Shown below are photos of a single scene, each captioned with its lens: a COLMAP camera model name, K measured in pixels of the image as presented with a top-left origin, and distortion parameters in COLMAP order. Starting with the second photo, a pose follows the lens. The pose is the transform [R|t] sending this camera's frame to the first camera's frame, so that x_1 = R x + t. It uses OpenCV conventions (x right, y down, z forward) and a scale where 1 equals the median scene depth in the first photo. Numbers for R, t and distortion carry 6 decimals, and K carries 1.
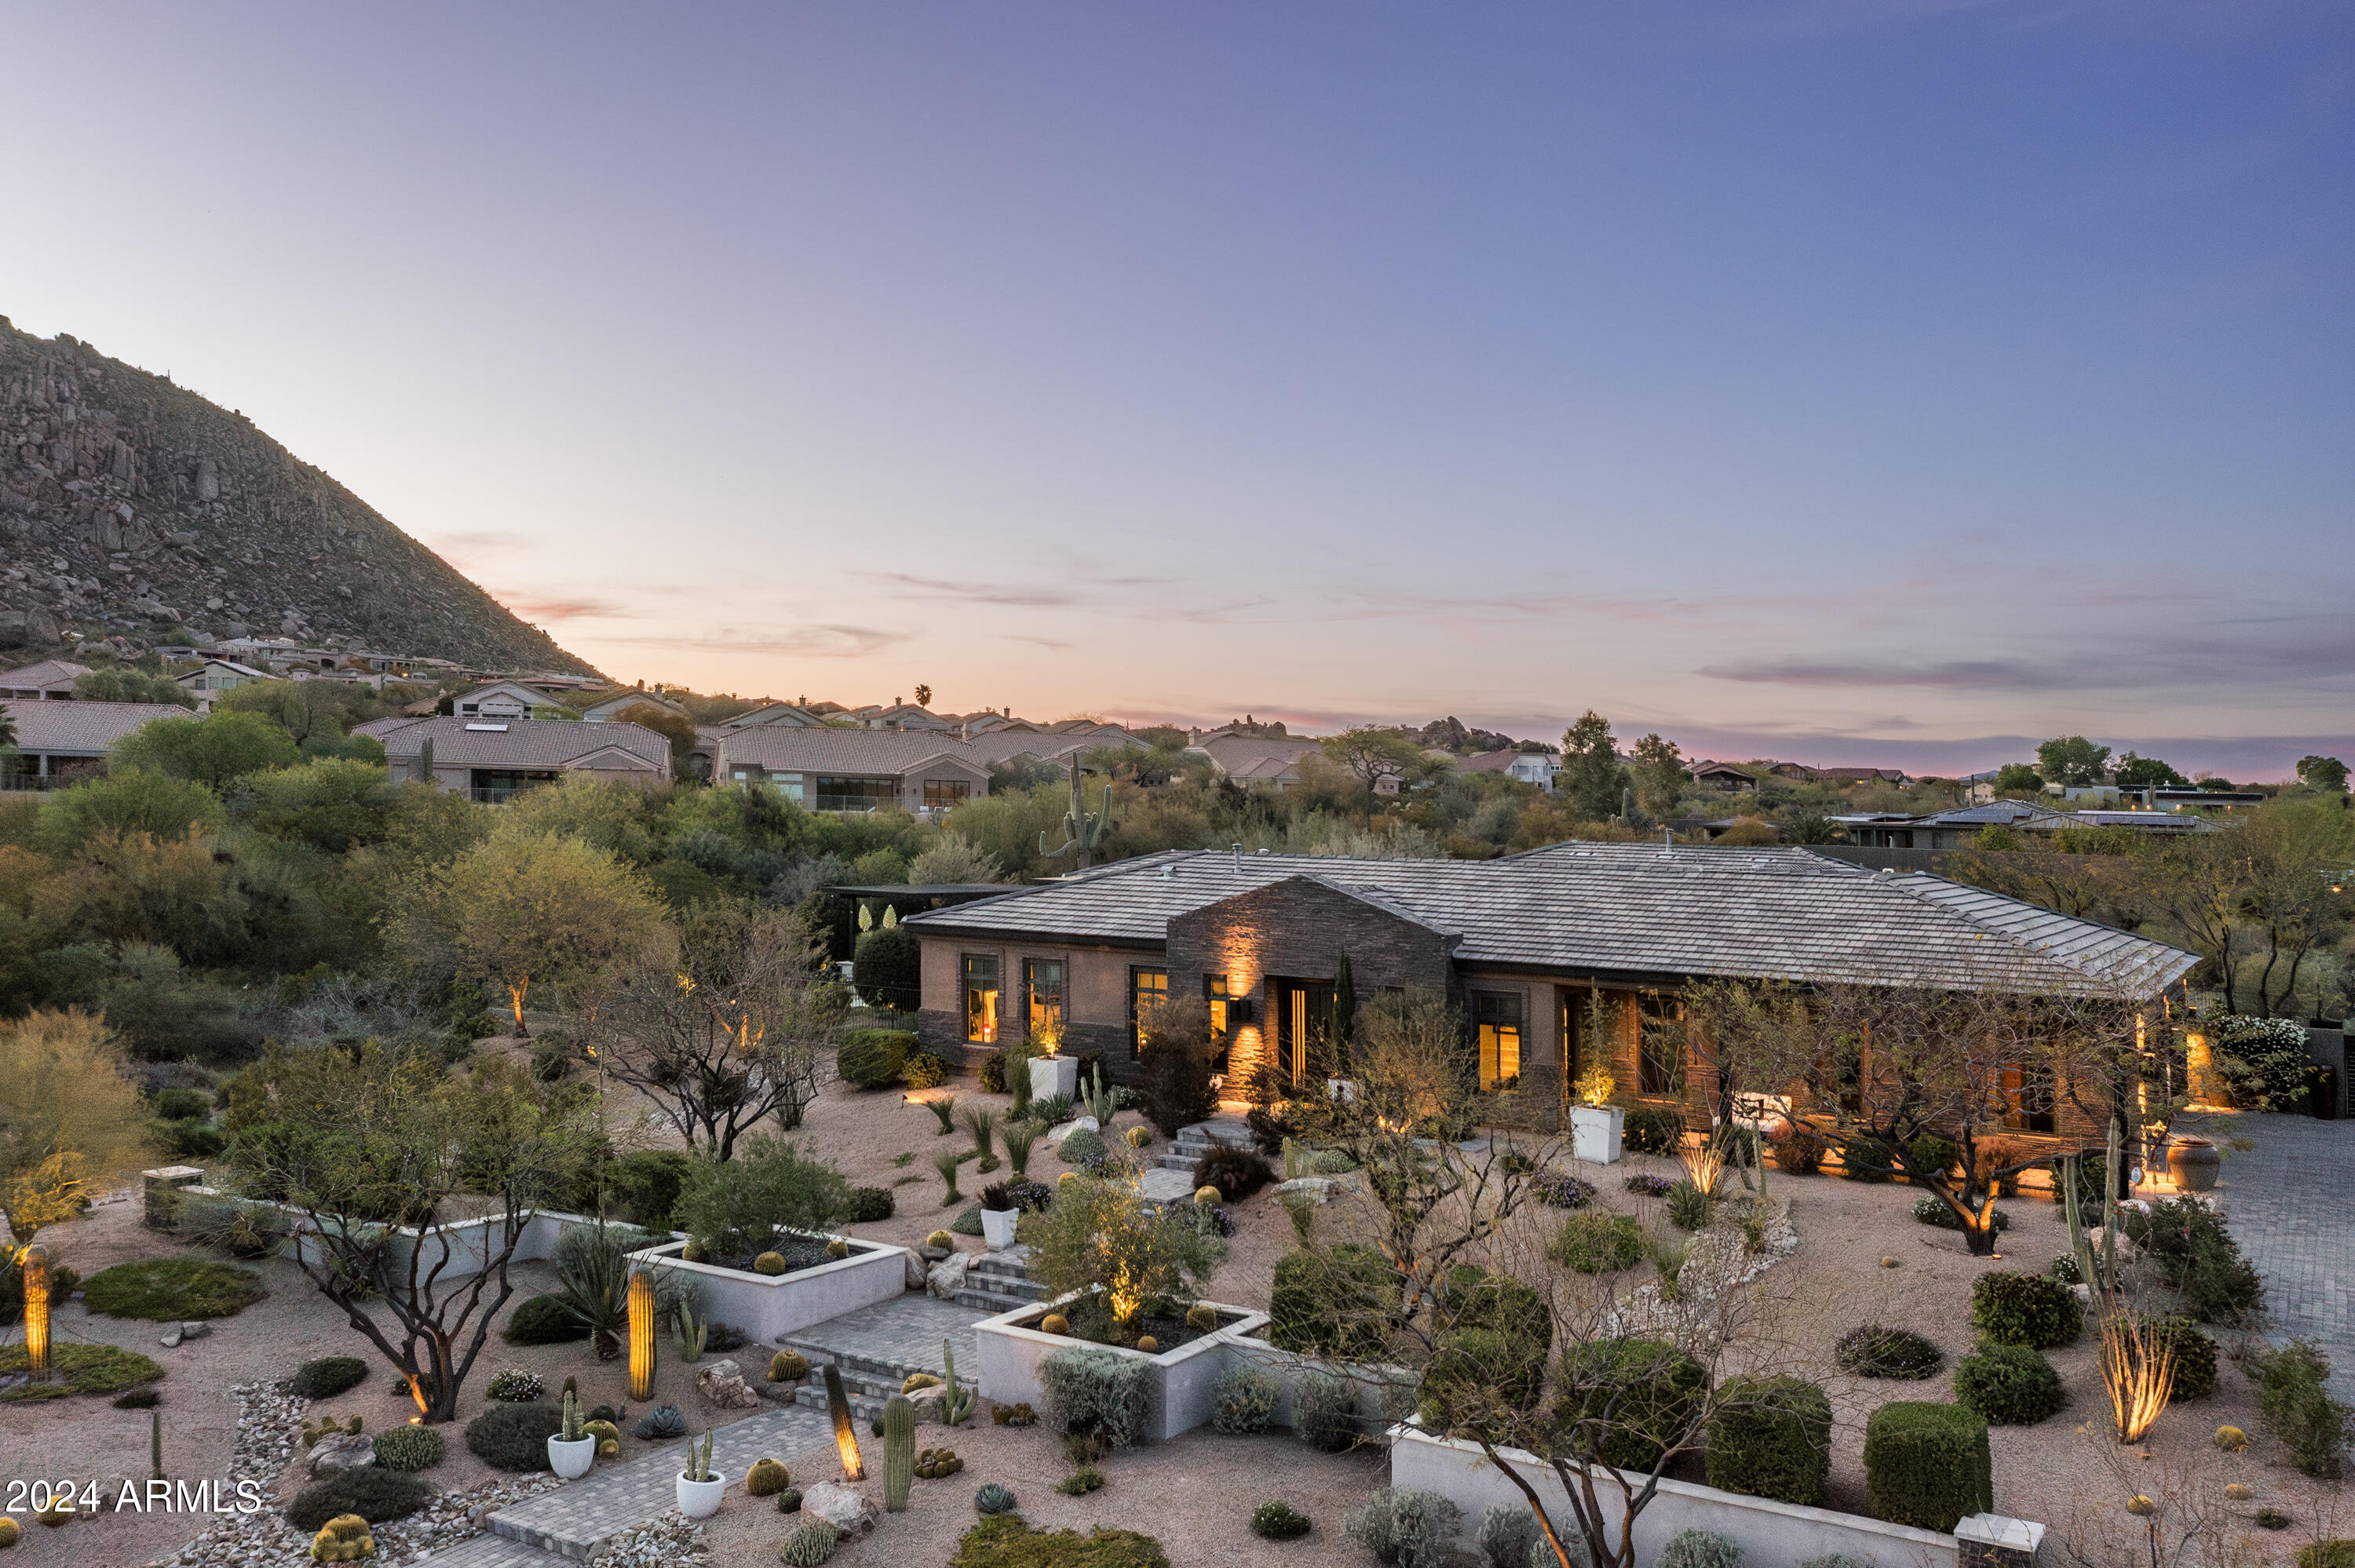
lens RADIAL K [[1888.2, 0, 1310.2], [0, 1888.2, 783.7], [0, 0, 1]] dist [0.000247, 0.001446]
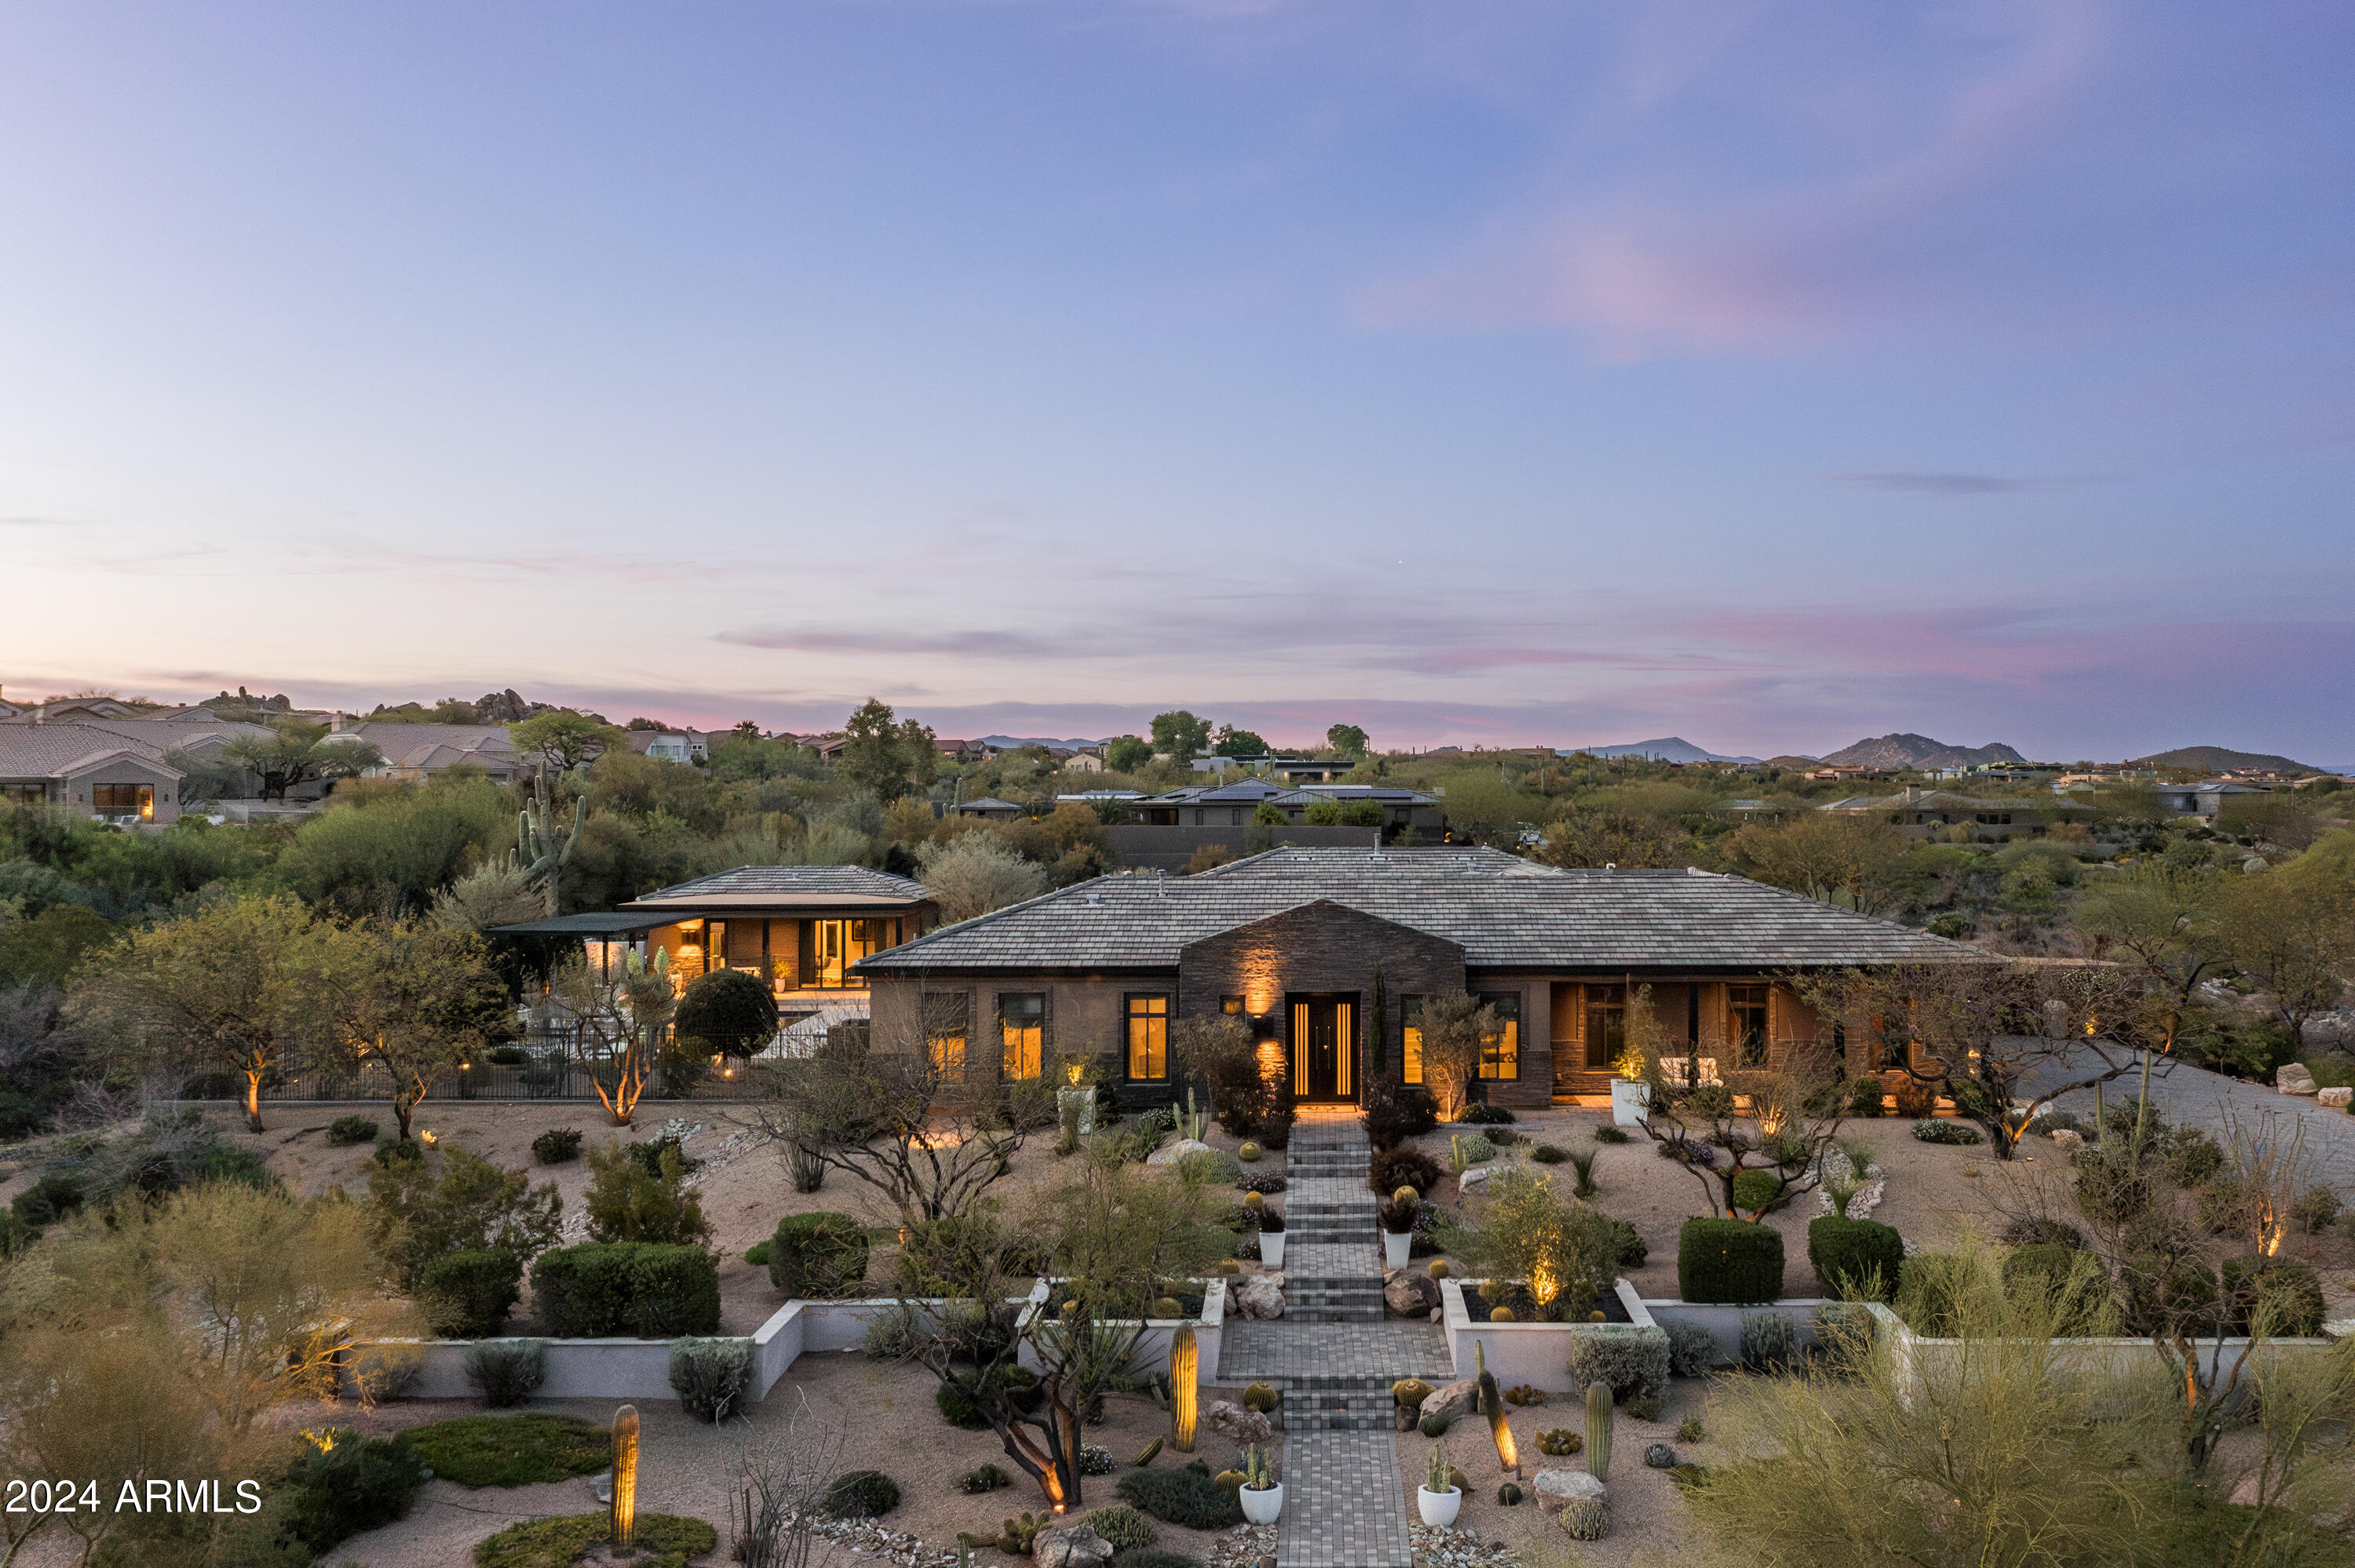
lens RADIAL K [[1888.2, 0, 1310.2], [0, 1888.2, 783.7], [0, 0, 1]] dist [0.000247, 0.001446]
pose [[0.873759, -0.024769, 0.485729, -0.527522], [0.016502, 0.999637, 0.021289, -0.040946], [-0.486080, -0.010586, 0.873850, 0.042845]]
